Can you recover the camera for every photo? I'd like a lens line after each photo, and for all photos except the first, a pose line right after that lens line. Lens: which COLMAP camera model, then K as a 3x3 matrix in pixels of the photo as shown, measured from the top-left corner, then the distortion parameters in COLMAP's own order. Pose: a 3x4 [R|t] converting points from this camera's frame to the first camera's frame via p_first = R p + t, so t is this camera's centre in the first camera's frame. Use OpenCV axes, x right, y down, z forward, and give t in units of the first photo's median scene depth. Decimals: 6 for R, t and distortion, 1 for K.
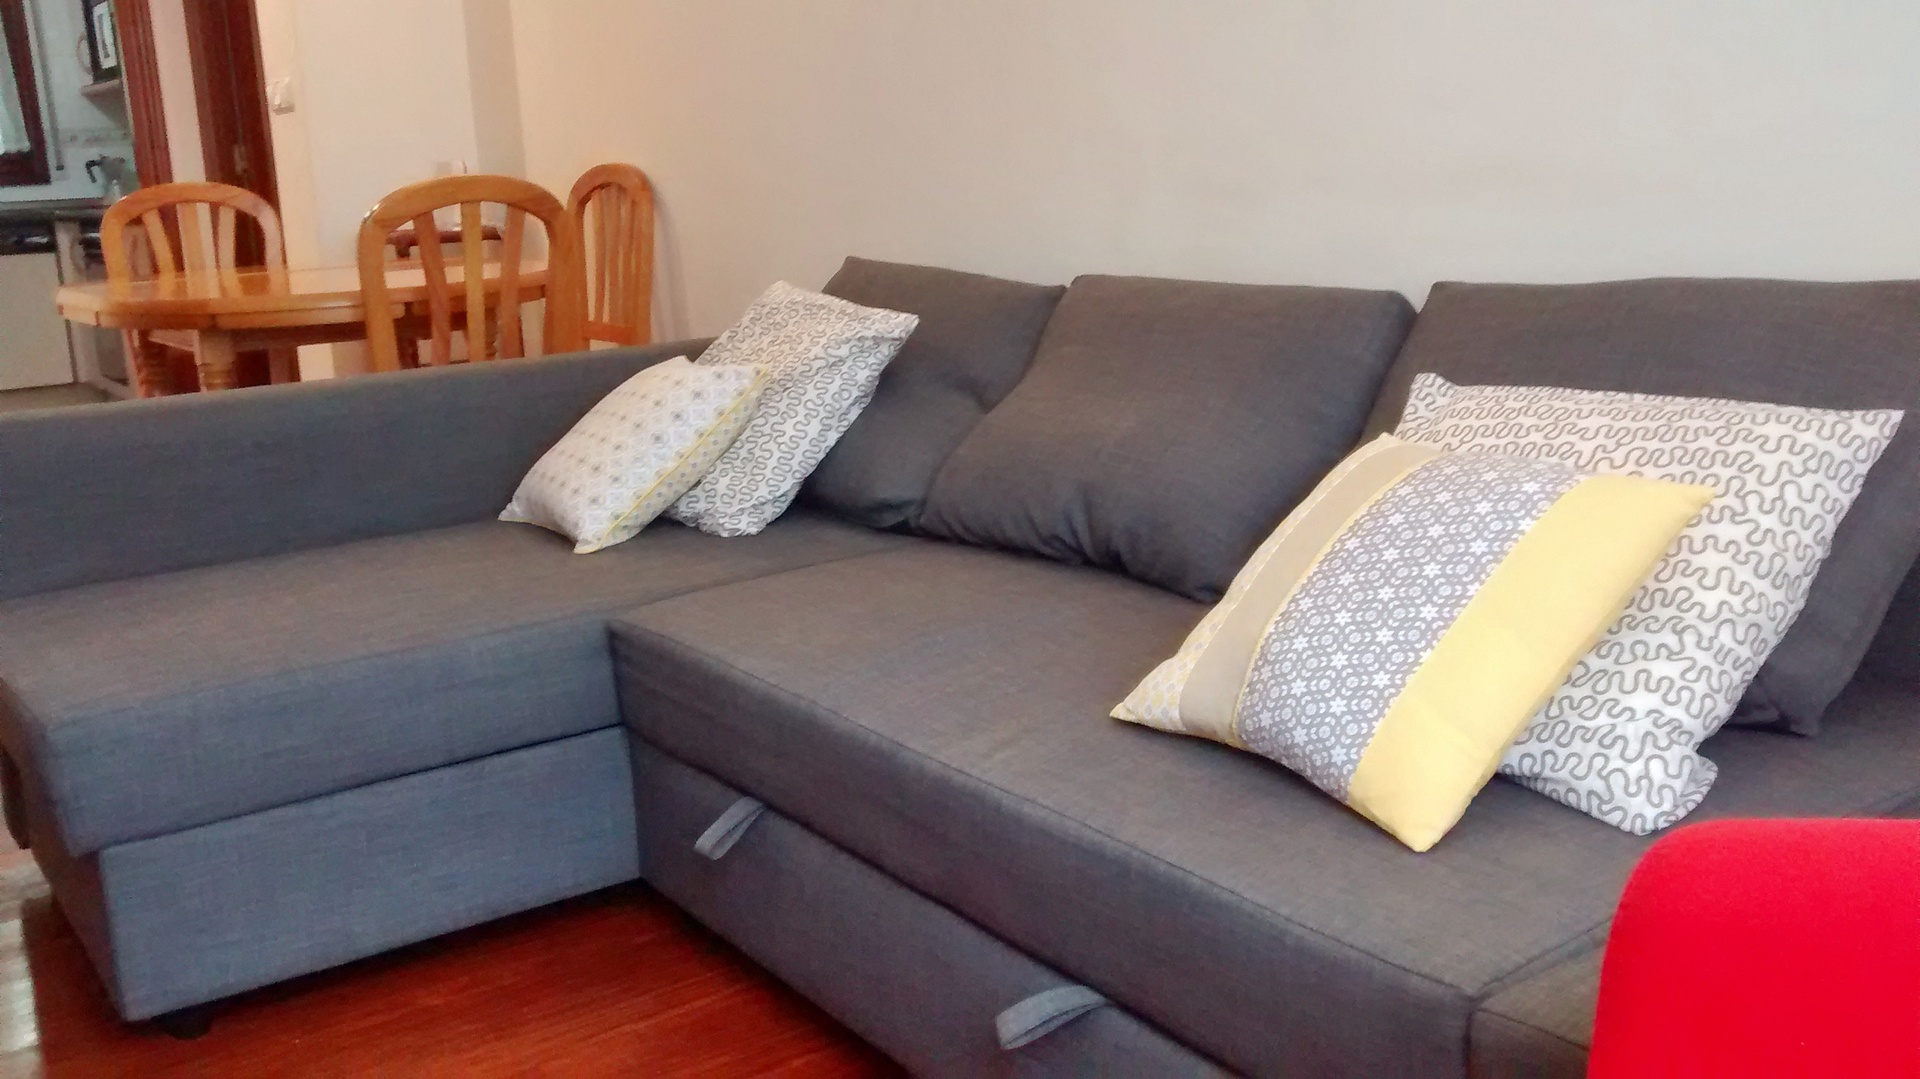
lens RADIAL K [[1827.7, 0, 959.8], [0, 1827.7, 540.5], [0, 0, 1]] dist [0.043017, 0.000000]
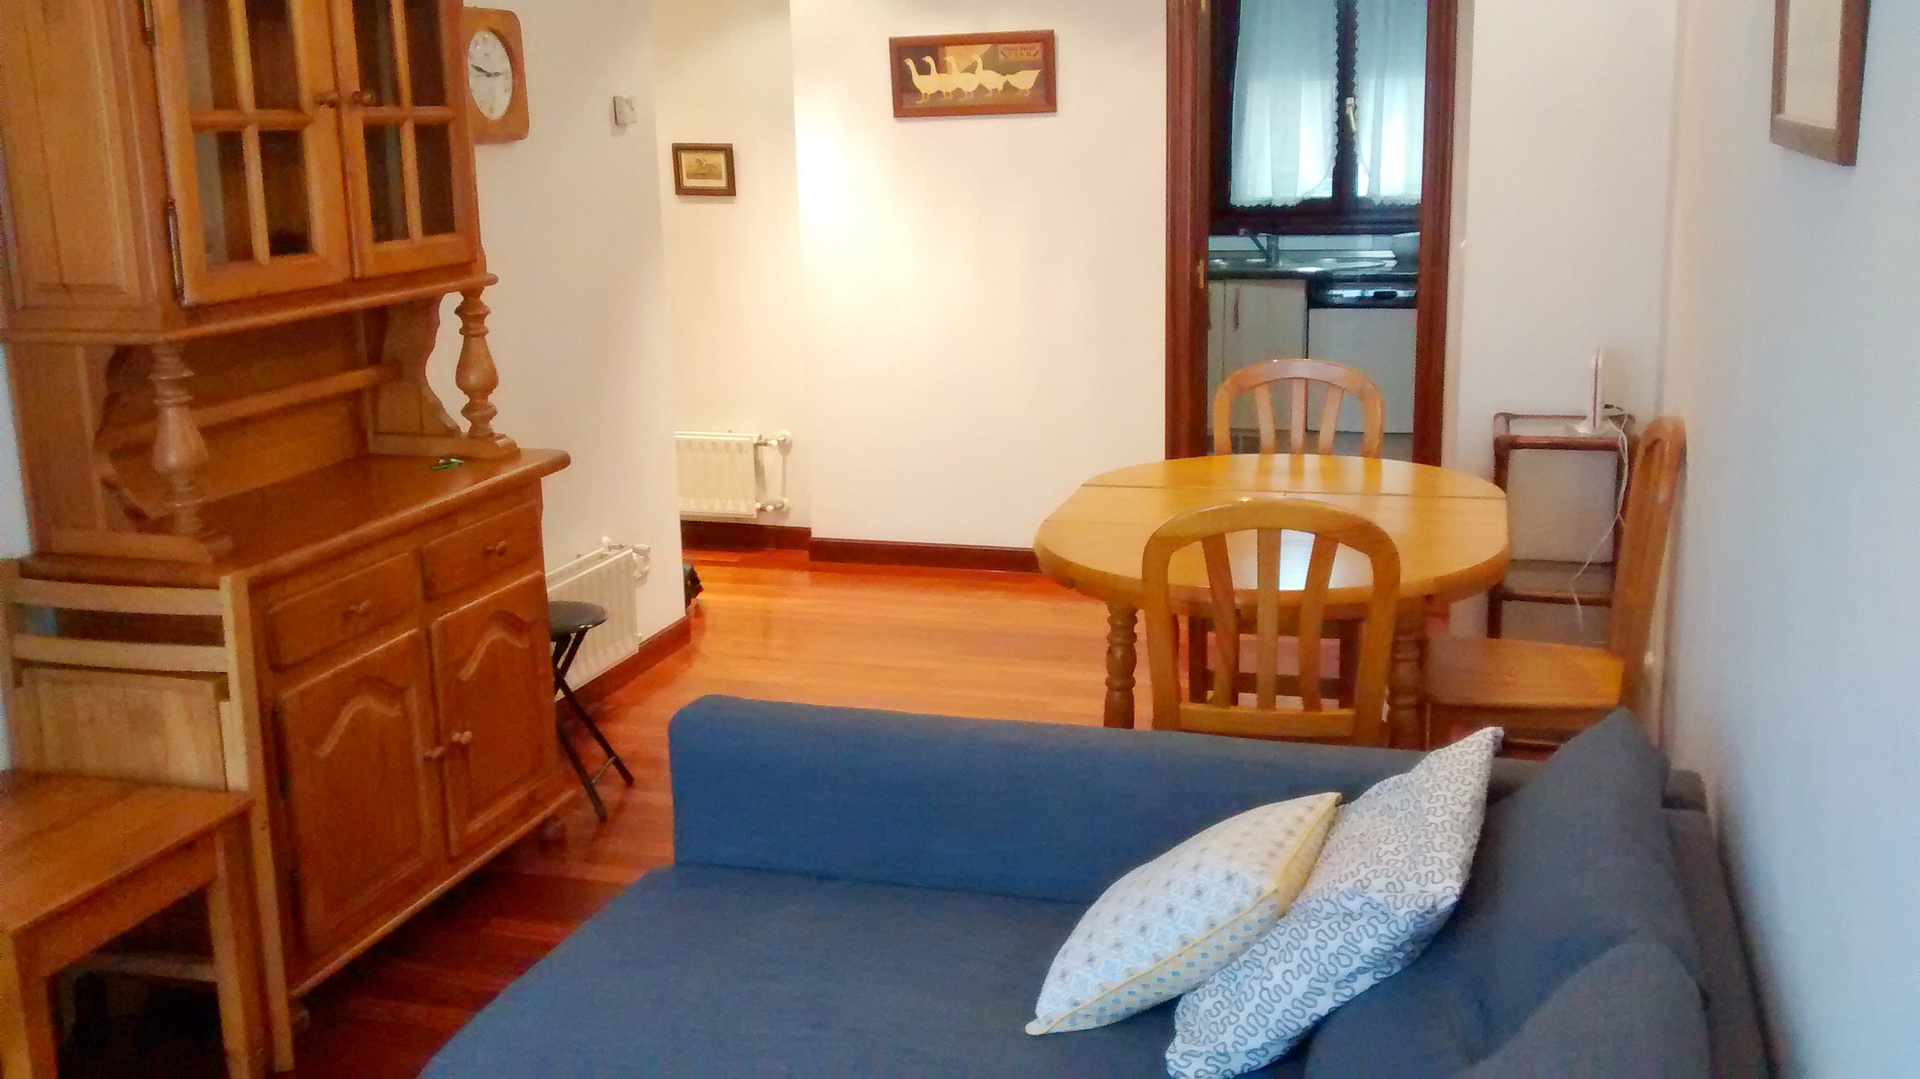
lens RADIAL K [[1827.7, 0, 961.0], [0, 1827.7, 536.1], [0, 0, 1]] dist [0.043017, 0.000000]
pose [[0.621242, 0.210944, -0.754693, 0.380531], [-0.174964, 0.976113, 0.128808, -0.324089], [0.763837, 0.052023, 0.643309, 0.373374]]
